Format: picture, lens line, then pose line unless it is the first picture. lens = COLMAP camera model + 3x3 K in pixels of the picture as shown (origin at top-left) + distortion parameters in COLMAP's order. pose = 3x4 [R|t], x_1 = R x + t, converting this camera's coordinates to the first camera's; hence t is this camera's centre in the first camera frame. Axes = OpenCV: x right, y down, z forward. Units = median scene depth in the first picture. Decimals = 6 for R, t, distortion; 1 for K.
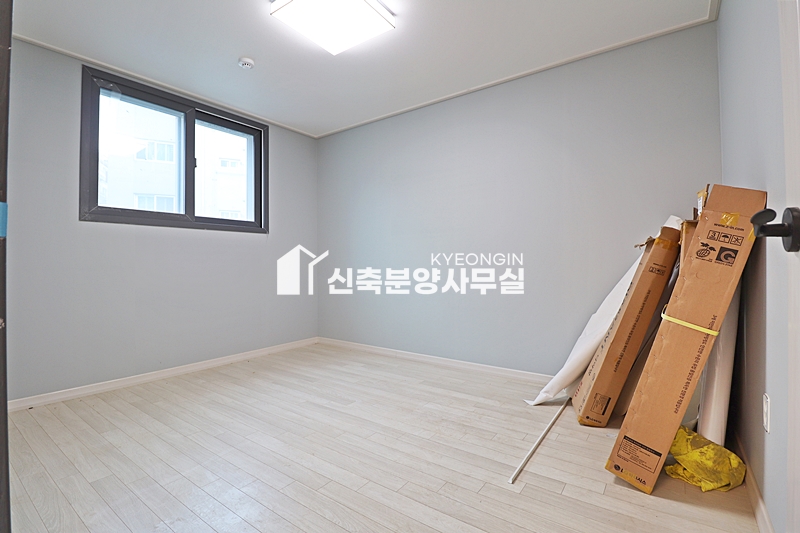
lens RADIAL K [[369.9, 0, 400.9], [0, 369.9, 260.8], [0, 0, 1]] dist [-0.000258, -0.000020]
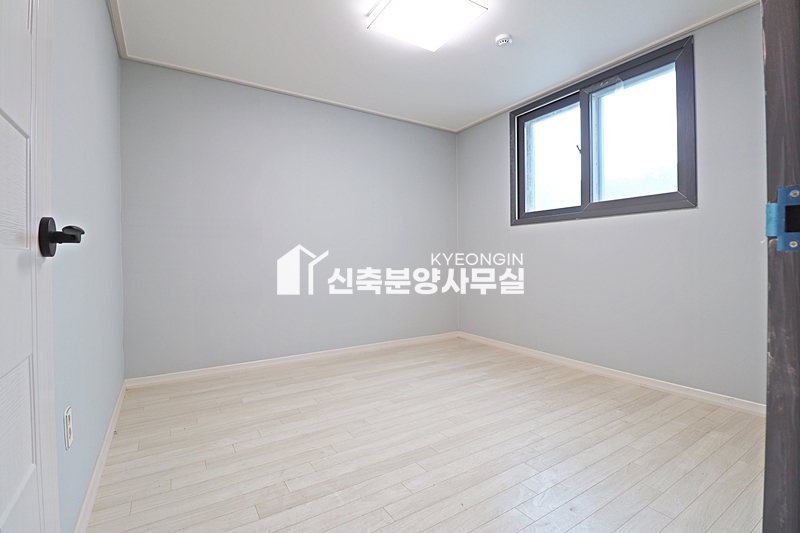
lens RADIAL K [[369.9, 0, 400.9], [0, 369.9, 260.8], [0, 0, 1]] dist [-0.000258, -0.000020]
pose [[-0.364042, 0.015557, -0.931253, 0.473024], [0.019842, 0.999763, 0.008945, 0.001913], [0.931171, -0.015221, -0.364265, 0.913859]]
